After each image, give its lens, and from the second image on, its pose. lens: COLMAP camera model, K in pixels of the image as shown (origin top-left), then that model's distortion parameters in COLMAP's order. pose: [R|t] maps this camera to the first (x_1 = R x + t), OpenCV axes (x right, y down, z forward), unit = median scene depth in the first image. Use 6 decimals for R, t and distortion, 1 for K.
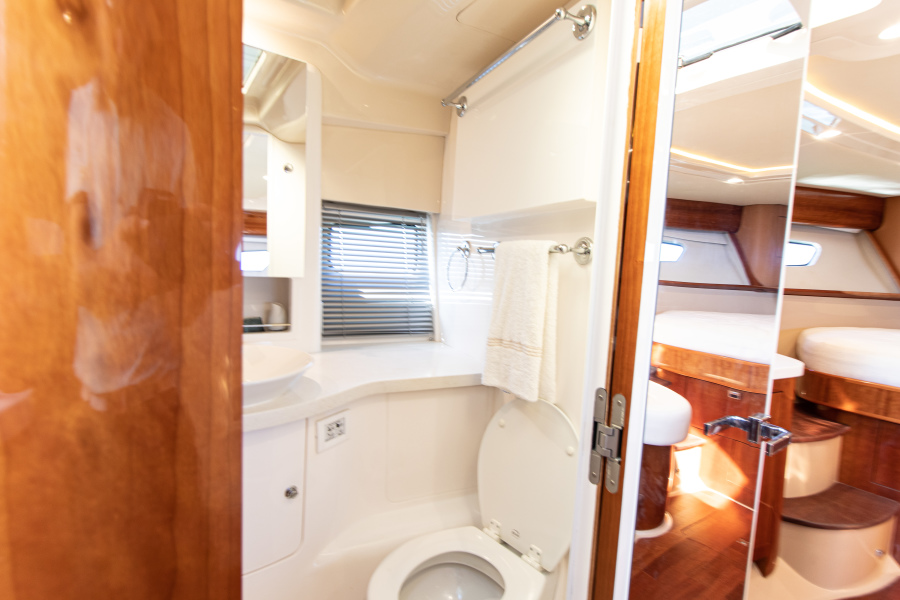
lens RADIAL K [[431.5, 0, 459.5], [0, 431.5, 298.6], [0, 0, 1]] dist [-0.010901, 0.000139]
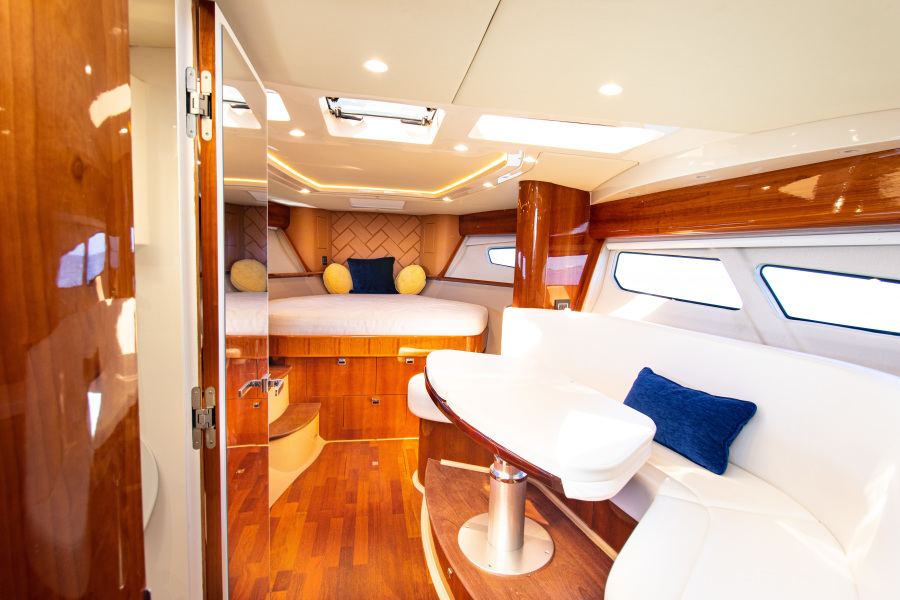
lens RADIAL K [[431.5, 0, 459.5], [0, 431.5, 298.6], [0, 0, 1]] dist [-0.010901, 0.000139]
pose [[0.390859, -0.123627, 0.912111, -0.654910], [0.057809, 0.992280, 0.109720, -0.217573], [-0.918634, 0.009843, 0.394988, -0.471727]]
